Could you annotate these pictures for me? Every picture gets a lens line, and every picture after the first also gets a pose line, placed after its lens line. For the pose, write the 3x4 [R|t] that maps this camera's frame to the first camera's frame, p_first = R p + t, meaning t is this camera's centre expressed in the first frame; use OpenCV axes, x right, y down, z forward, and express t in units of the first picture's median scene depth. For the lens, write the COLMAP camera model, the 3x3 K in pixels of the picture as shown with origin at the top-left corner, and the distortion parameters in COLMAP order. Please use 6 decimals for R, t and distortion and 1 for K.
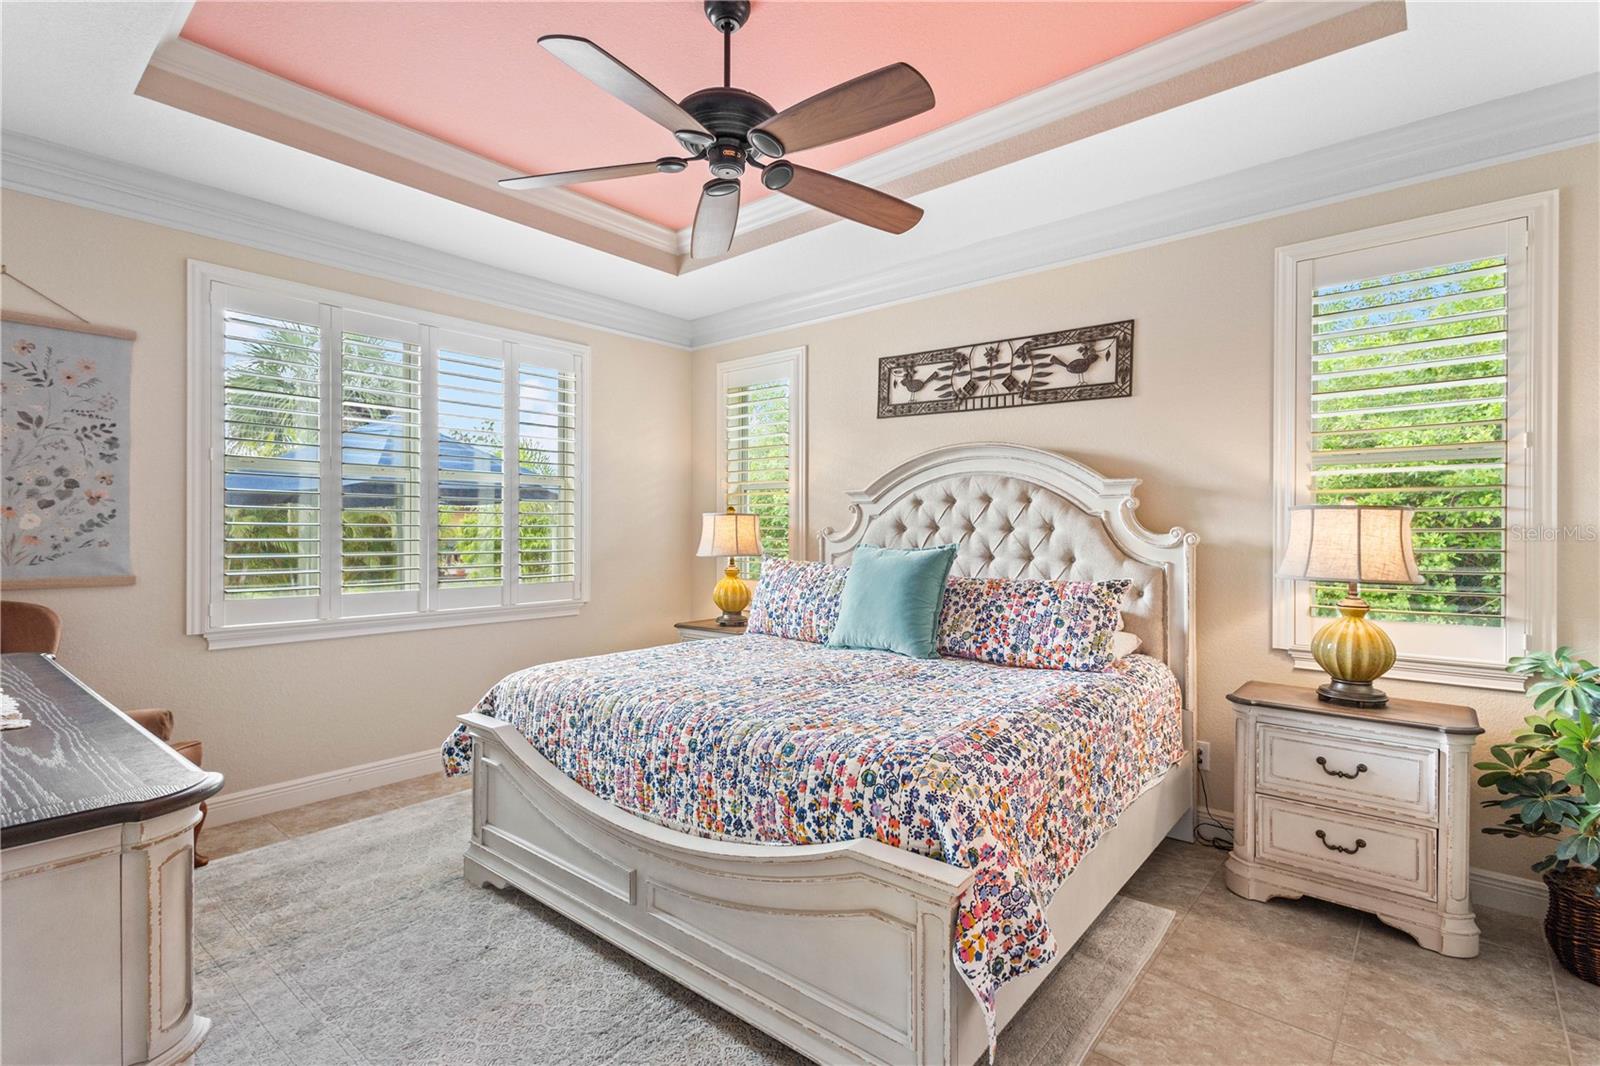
lens RADIAL K [[744.1, 0, 803.4], [0, 744.1, 534.3], [0, 0, 1]] dist [0.011573, -0.003036]
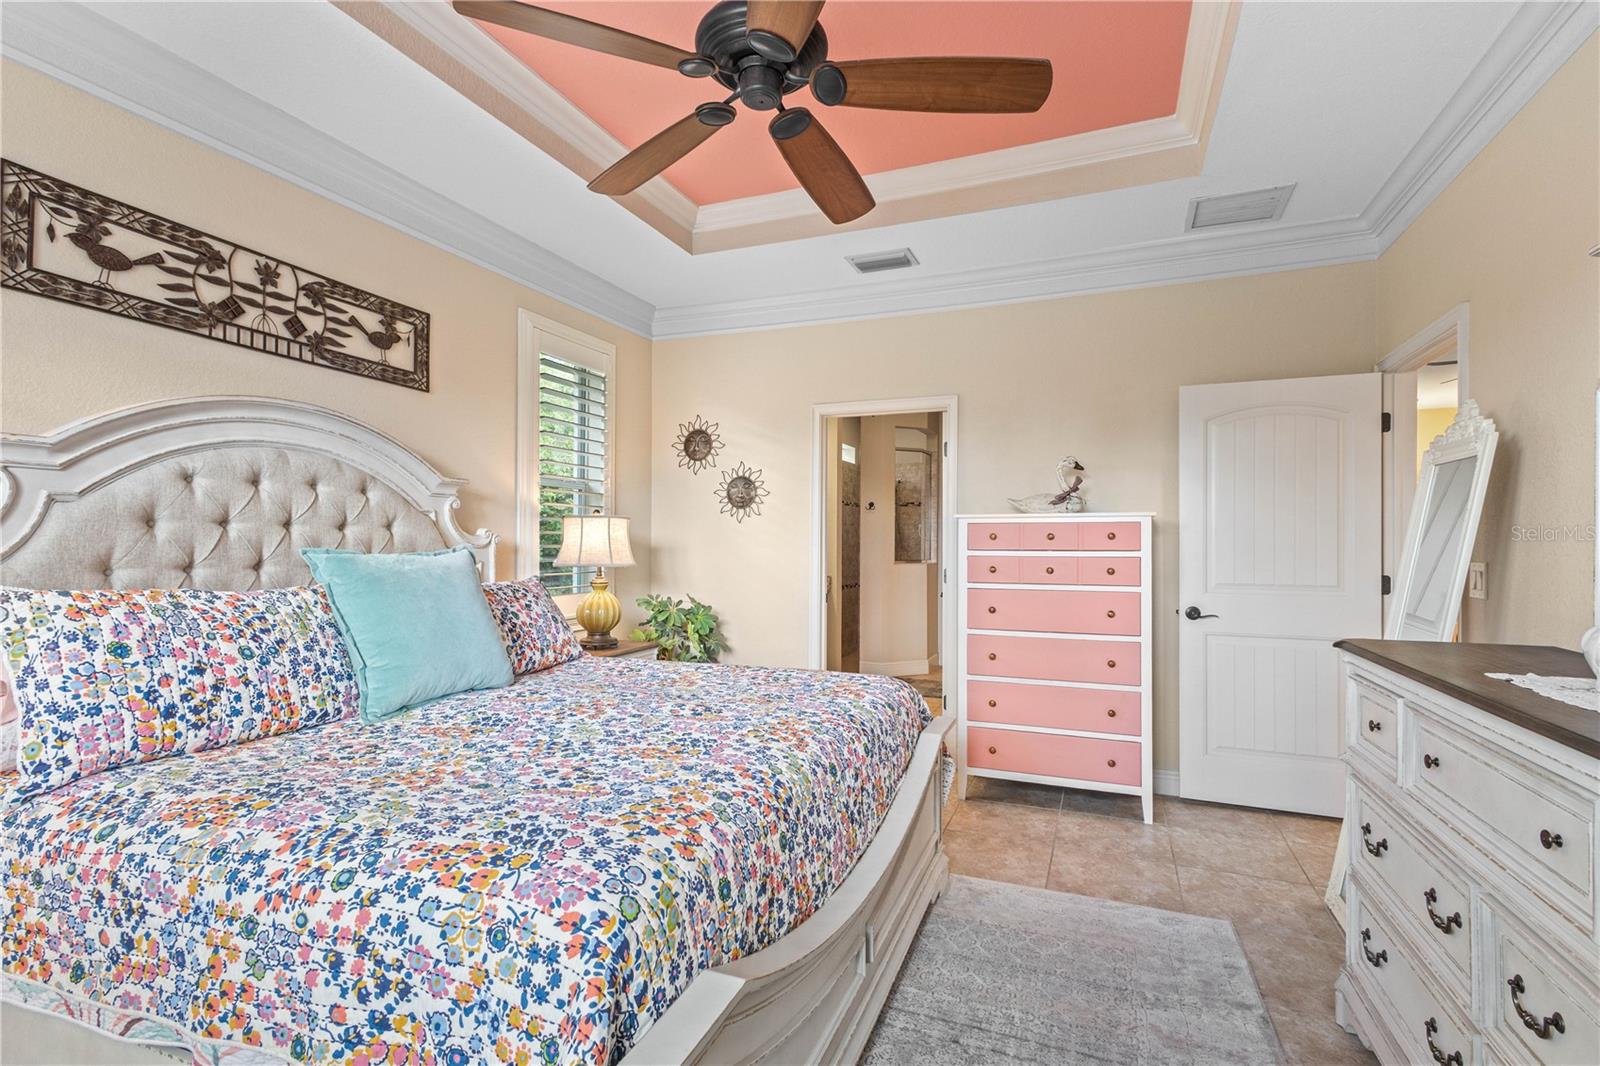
lens RADIAL K [[744.1, 0, 802.0], [0, 744.1, 533.1], [0, 0, 1]] dist [0.011573, -0.003036]
pose [[-0.308872, 0.010721, 0.951043, -0.570200], [0.008034, 0.999930, -0.008663, 0.008821], [-0.951070, 0.004965, -0.308937, 0.760979]]
